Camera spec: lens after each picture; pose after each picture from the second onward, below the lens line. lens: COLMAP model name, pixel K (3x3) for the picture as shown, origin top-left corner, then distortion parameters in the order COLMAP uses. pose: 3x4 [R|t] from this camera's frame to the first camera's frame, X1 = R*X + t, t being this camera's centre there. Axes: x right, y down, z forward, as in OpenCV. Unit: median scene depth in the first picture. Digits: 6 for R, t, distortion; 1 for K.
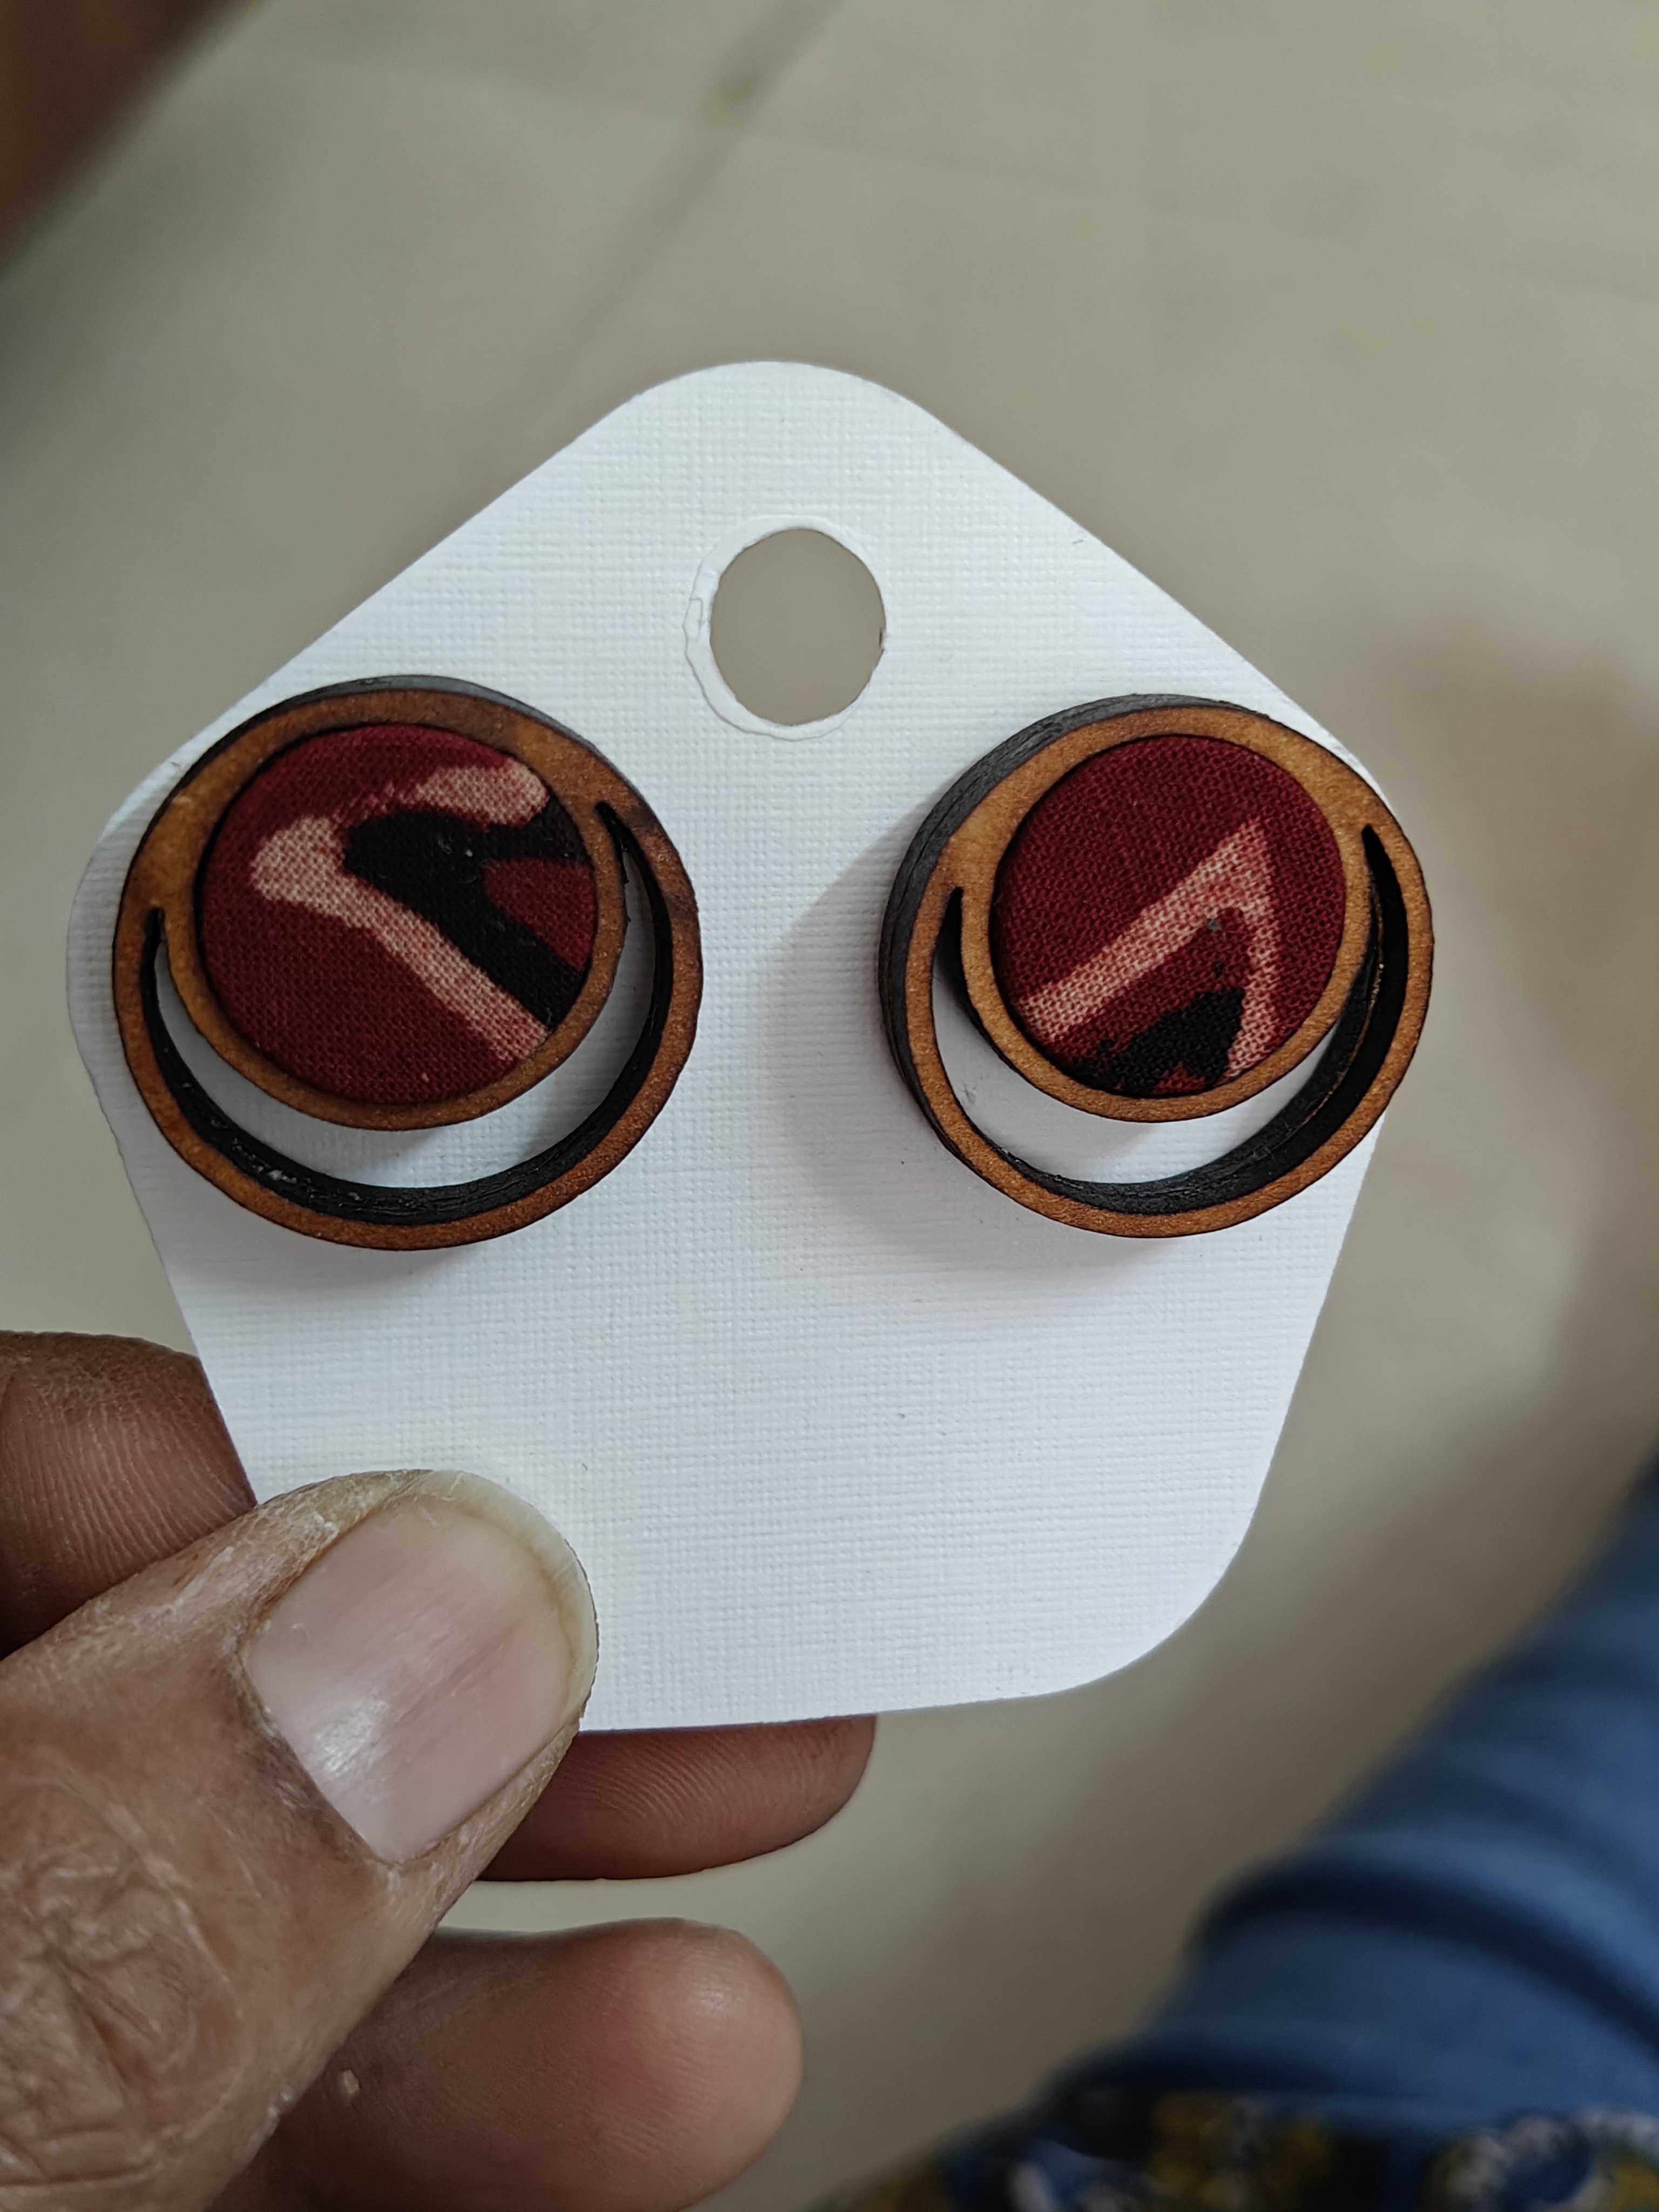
lens RADIAL K [[2676.0, 0, 860.0], [0, 2676.0, 1130.8], [0, 0, 1]] dist [0.389234, -2.599279]
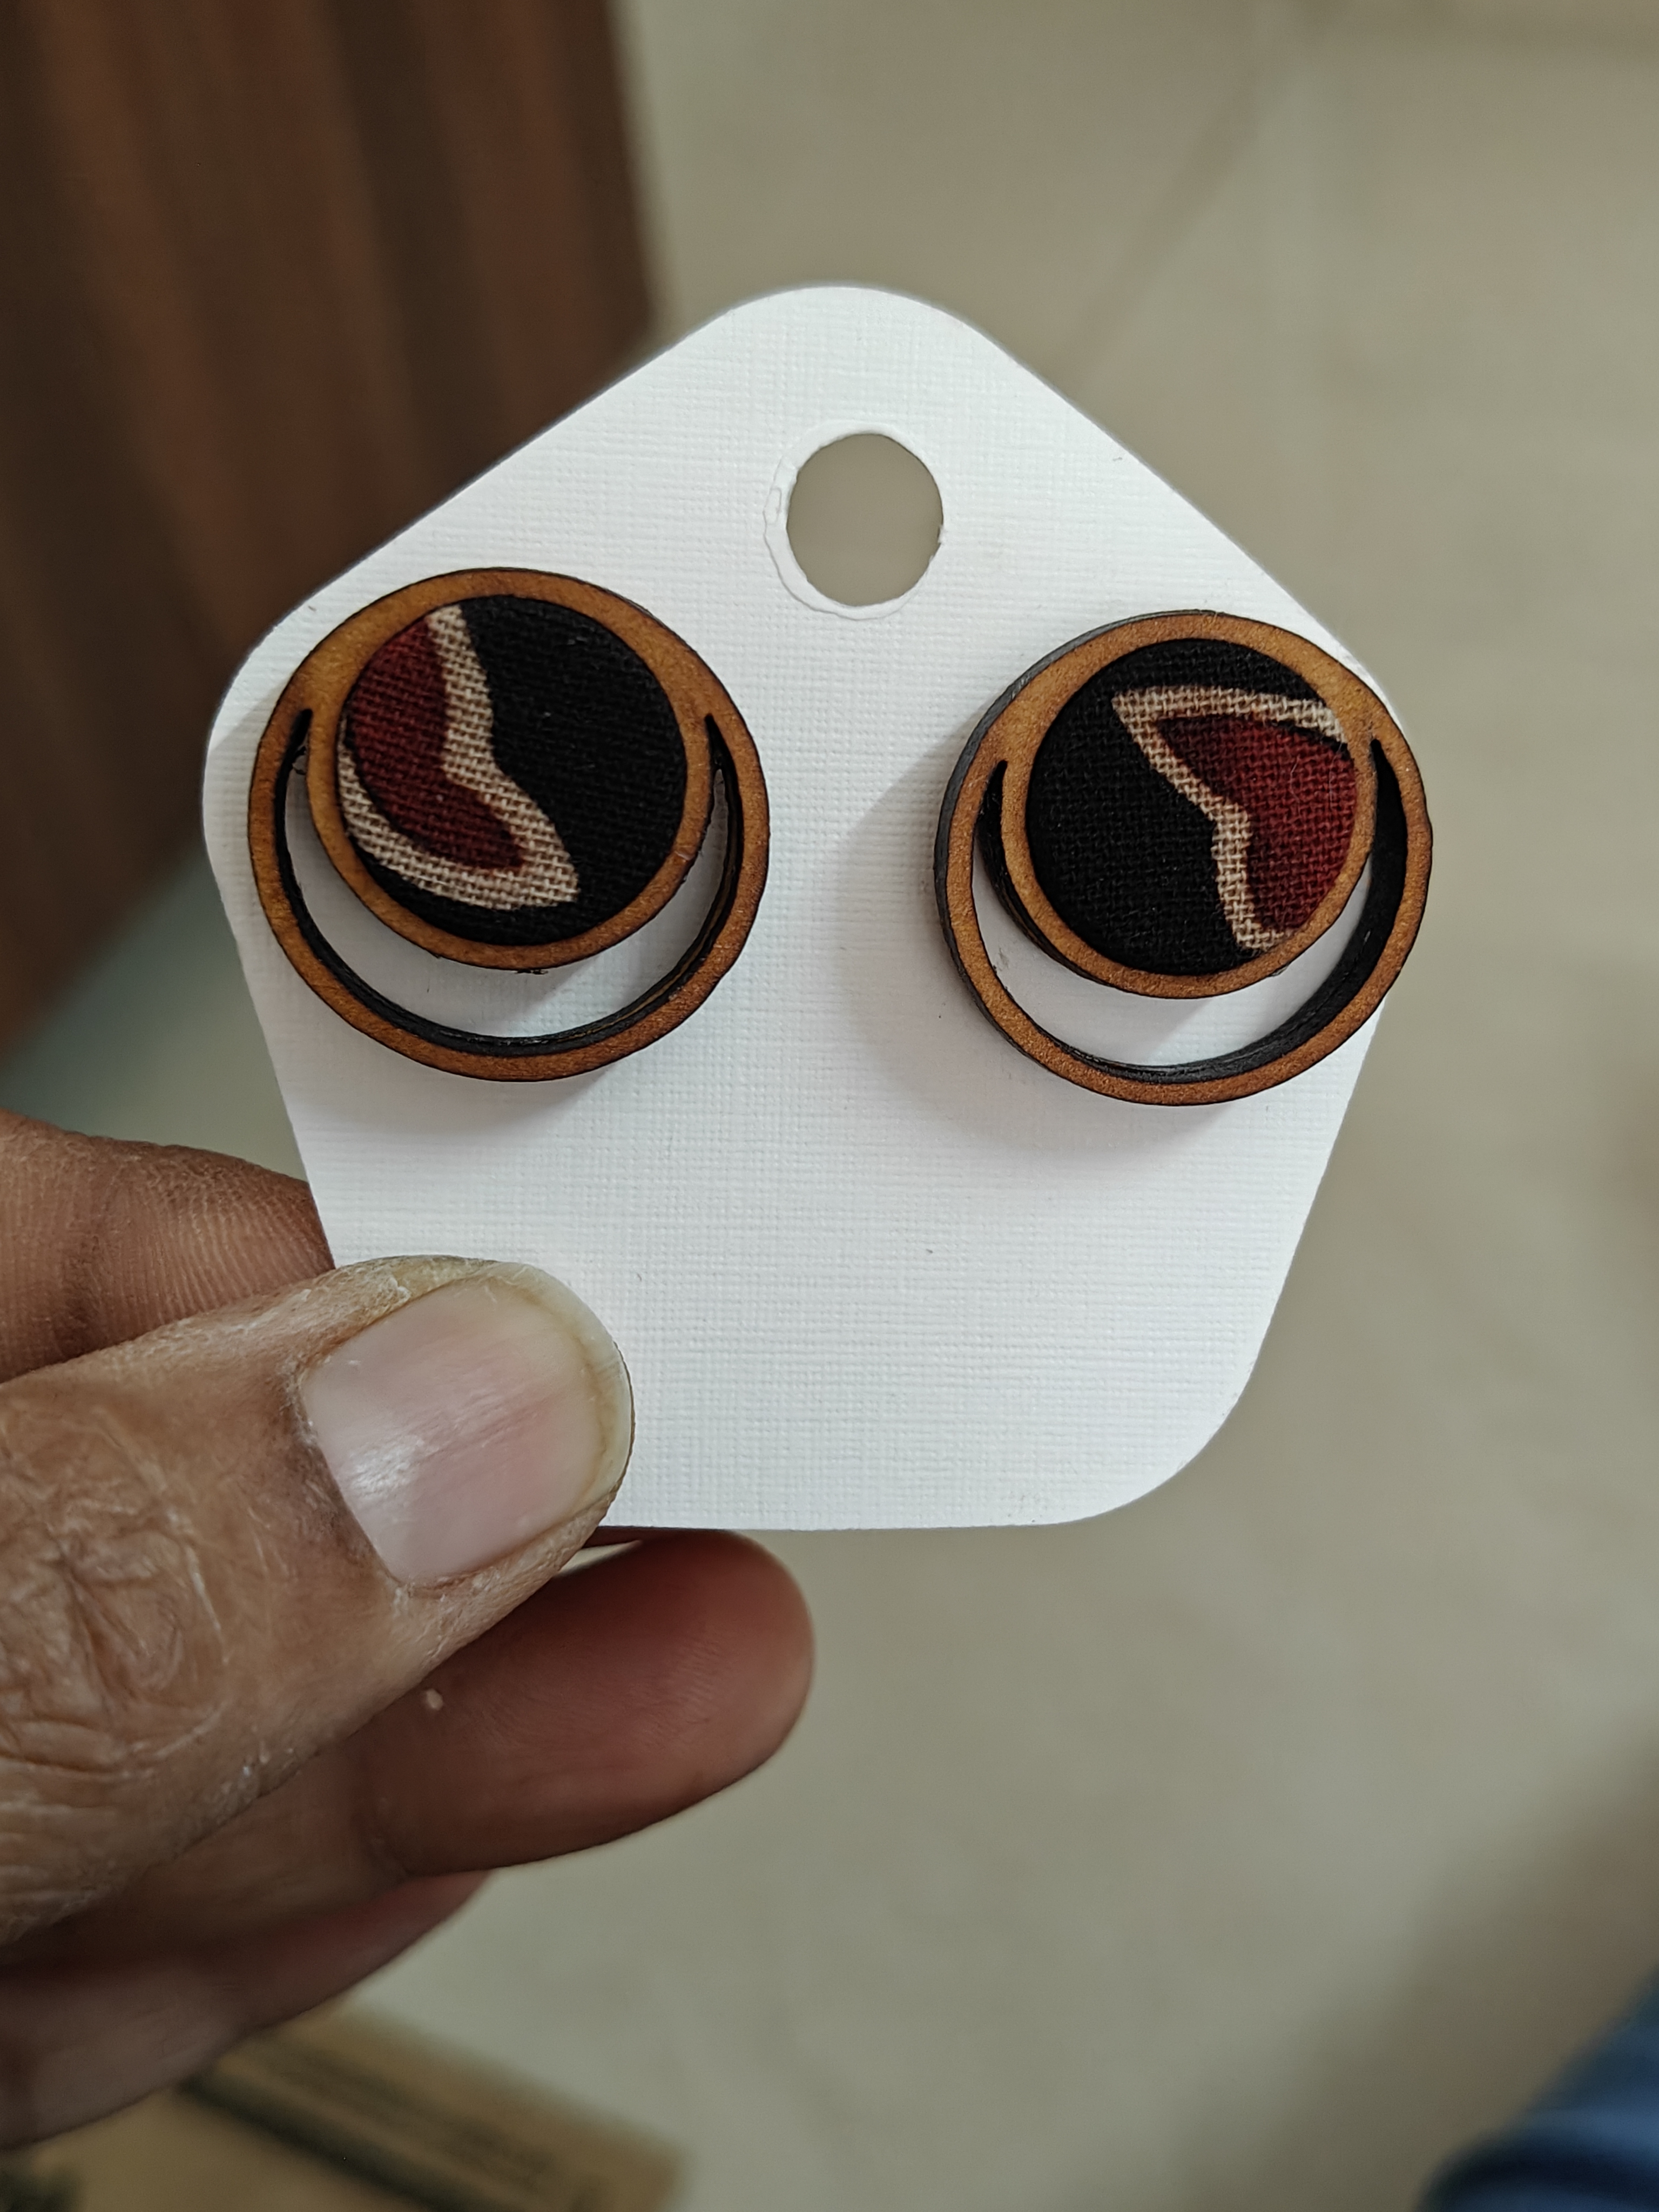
lens RADIAL K [[2676.0, 0, 860.0], [0, 2676.0, 1130.8], [0, 0, 1]] dist [0.389234, -2.599279]
pose [[0.998100, 0.042650, -0.044465, 0.033921], [-0.046799, 0.994196, -0.096867, 0.166187], [0.040075, 0.098764, 0.994304, -0.092012]]
